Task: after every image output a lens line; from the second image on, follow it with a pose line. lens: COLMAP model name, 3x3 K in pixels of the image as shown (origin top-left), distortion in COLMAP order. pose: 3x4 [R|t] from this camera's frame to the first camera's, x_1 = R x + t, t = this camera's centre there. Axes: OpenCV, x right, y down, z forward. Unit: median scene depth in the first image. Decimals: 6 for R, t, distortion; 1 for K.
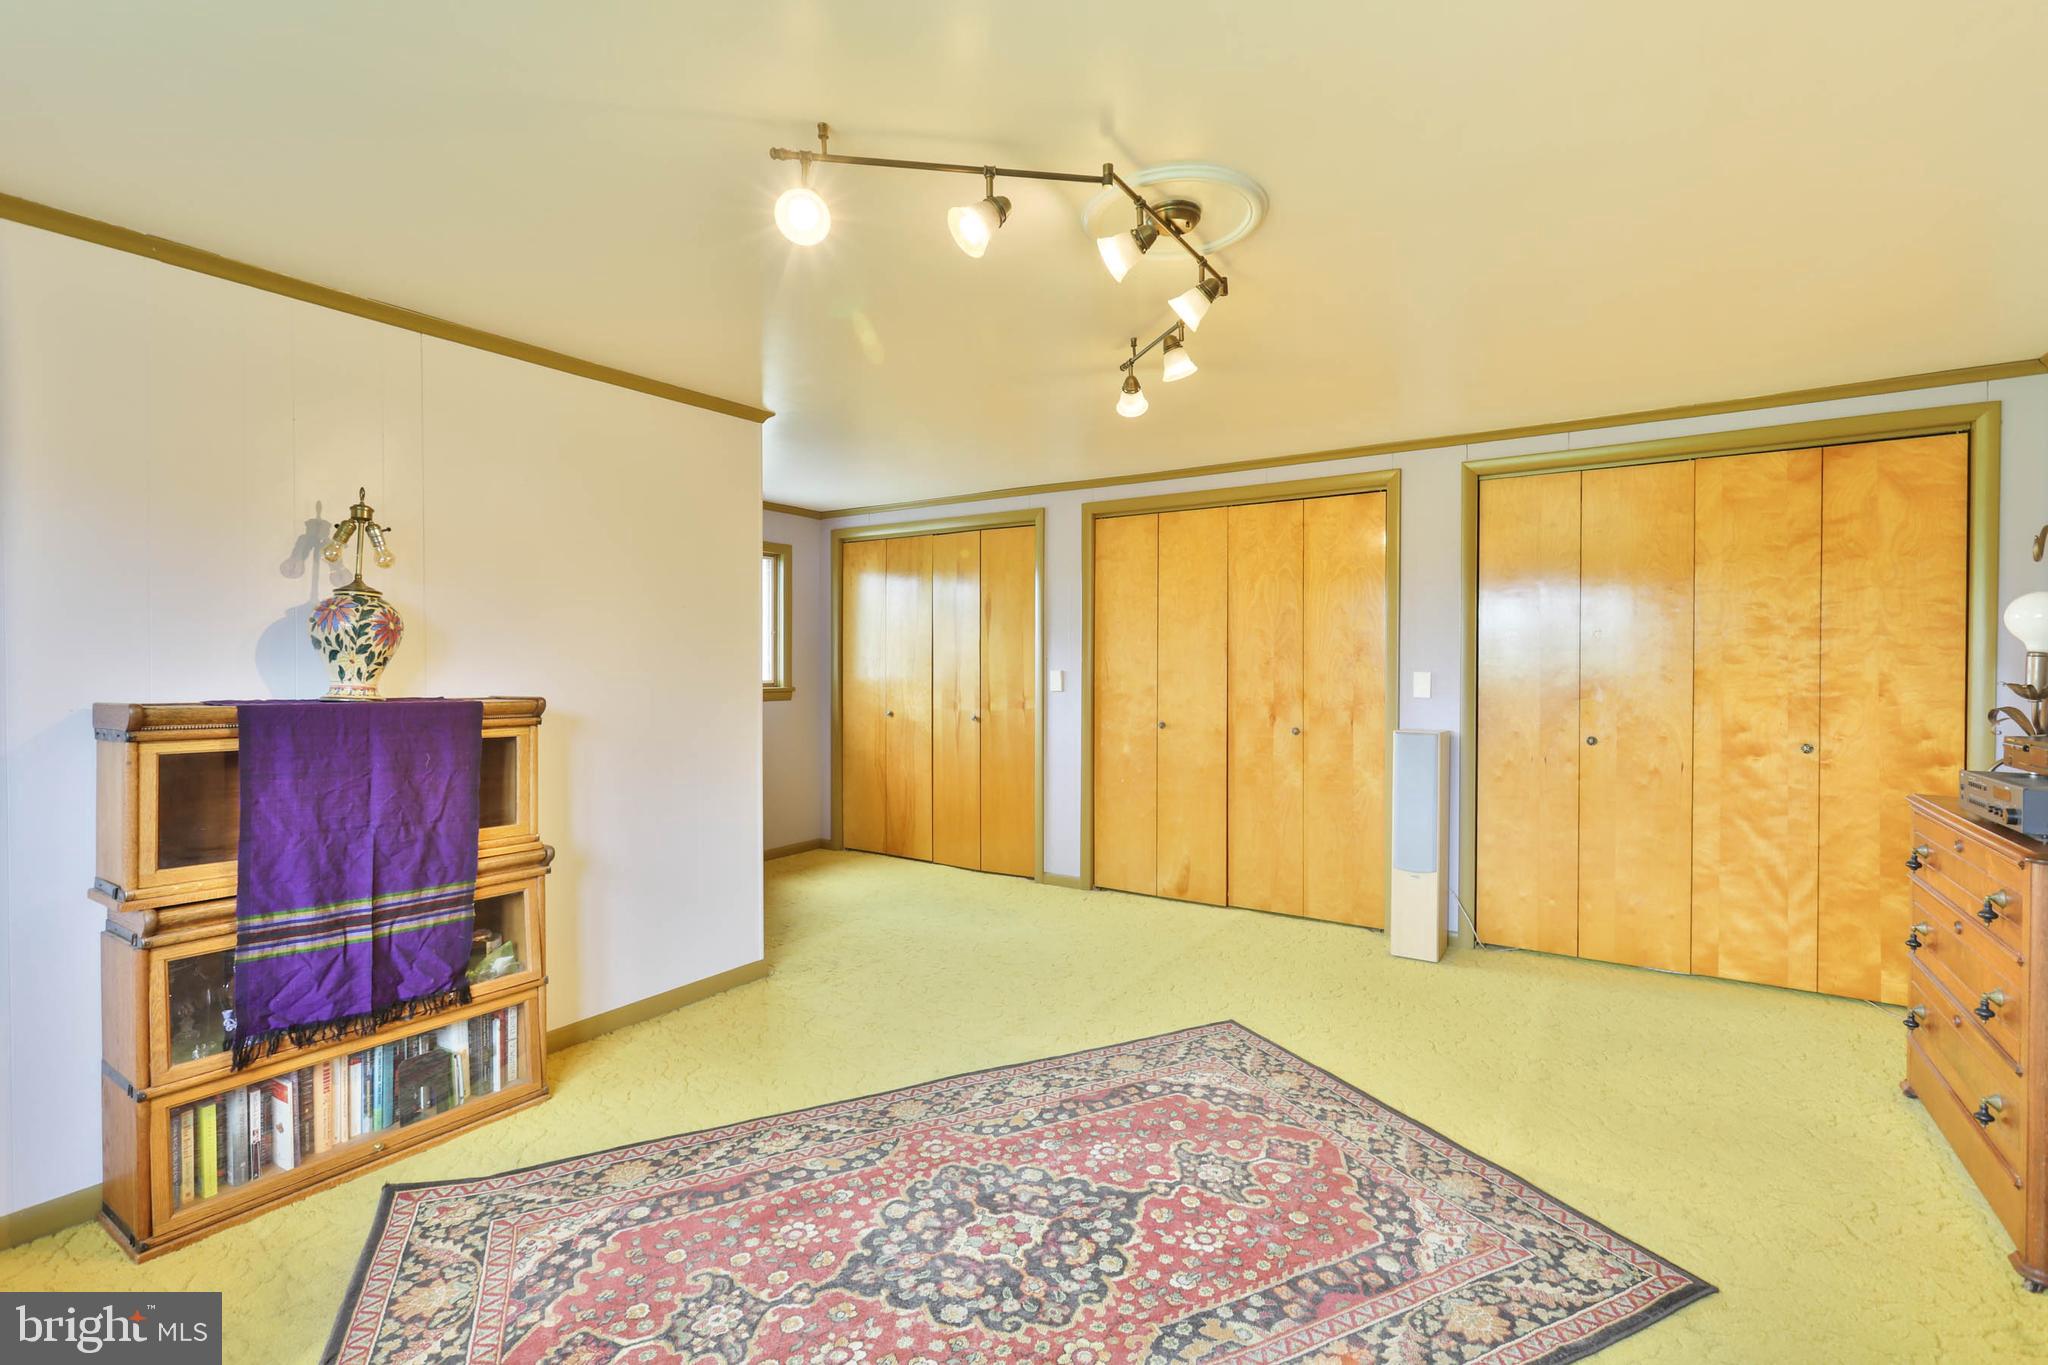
lens RADIAL K [[935.3, 0, 1024.6], [0, 935.3, 675.6], [0, 0, 1]] dist [0.000029, -0.000016]
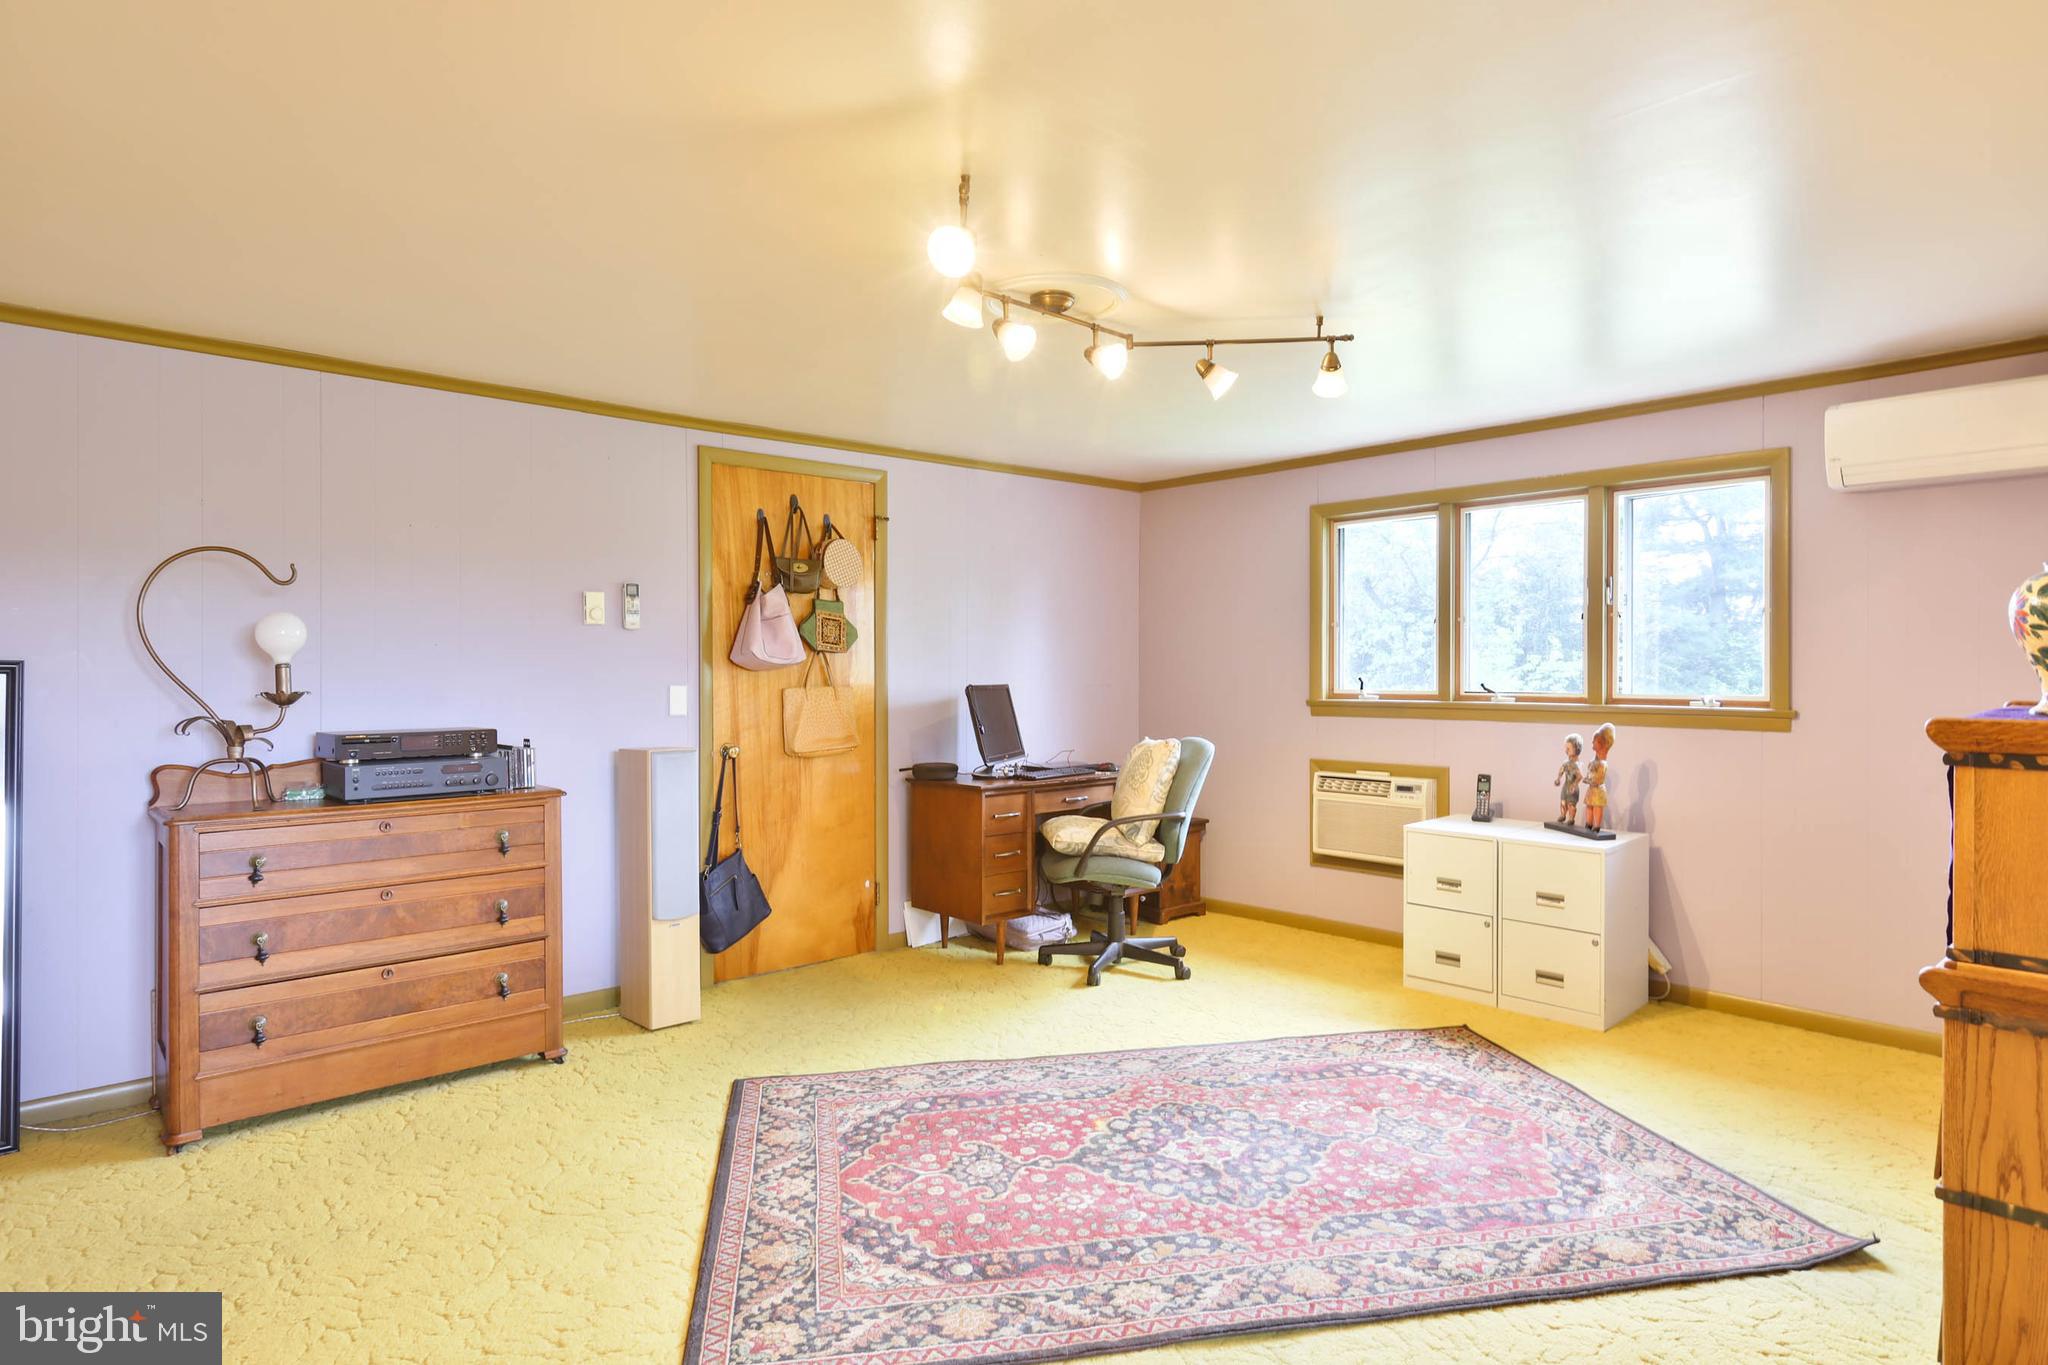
lens RADIAL K [[1183.2, 0, 1024.5], [0, 1183.2, 680.0], [0, 0, 1]] dist [0.003314, 0.000437]
pose [[-0.971858, 0.003462, 0.235542, -0.146038], [0.008134, 0.999789, 0.018867, -0.026665], [-0.235427, 0.020252, -0.971681, 2.239581]]
